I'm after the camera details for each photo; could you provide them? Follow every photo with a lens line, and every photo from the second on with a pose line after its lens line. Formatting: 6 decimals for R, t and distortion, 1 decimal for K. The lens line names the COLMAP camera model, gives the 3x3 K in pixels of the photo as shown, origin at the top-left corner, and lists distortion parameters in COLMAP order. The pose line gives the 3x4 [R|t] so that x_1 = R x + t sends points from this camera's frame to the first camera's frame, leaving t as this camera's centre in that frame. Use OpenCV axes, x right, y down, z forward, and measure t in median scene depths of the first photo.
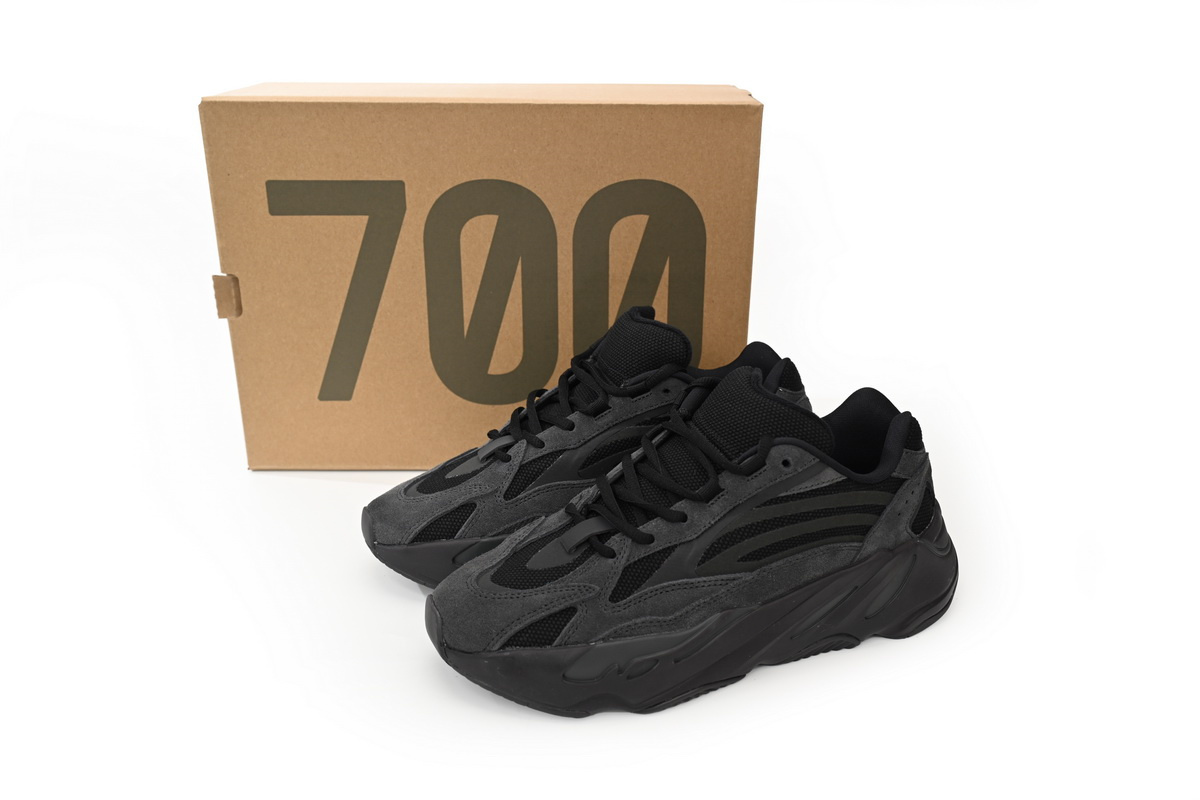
lens RADIAL K [[1072.7, 0, 603.2], [0, 1072.7, 388.0], [0, 0, 1]] dist [-0.085910, -0.013285]
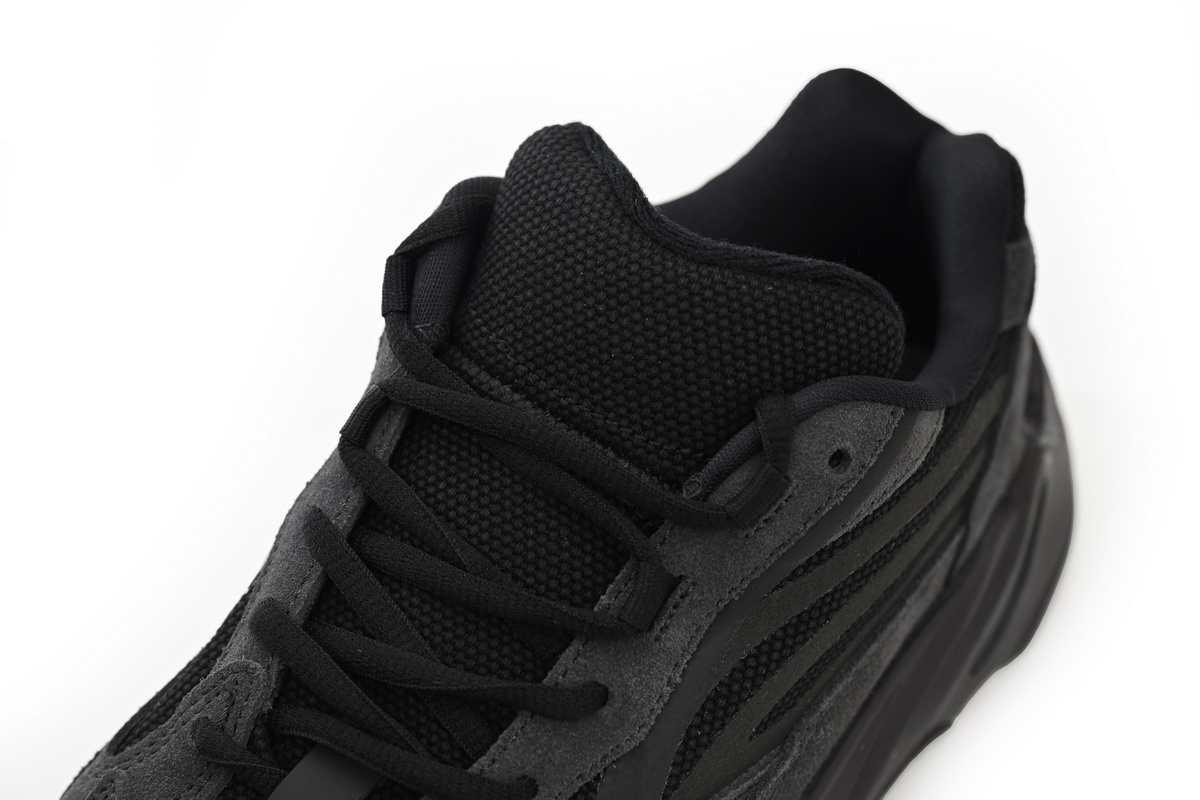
lens RADIAL K [[2216.5, 0, 596.6], [0, 2216.5, 400.3], [0, 0, 1]] dist [0.016031, 0.000000]
pose [[0.860182, -0.338050, 0.381849, -0.162149], [0.167690, 0.894591, 0.414230, -0.254142], [-0.481629, -0.292281, 0.826199, 0.444850]]
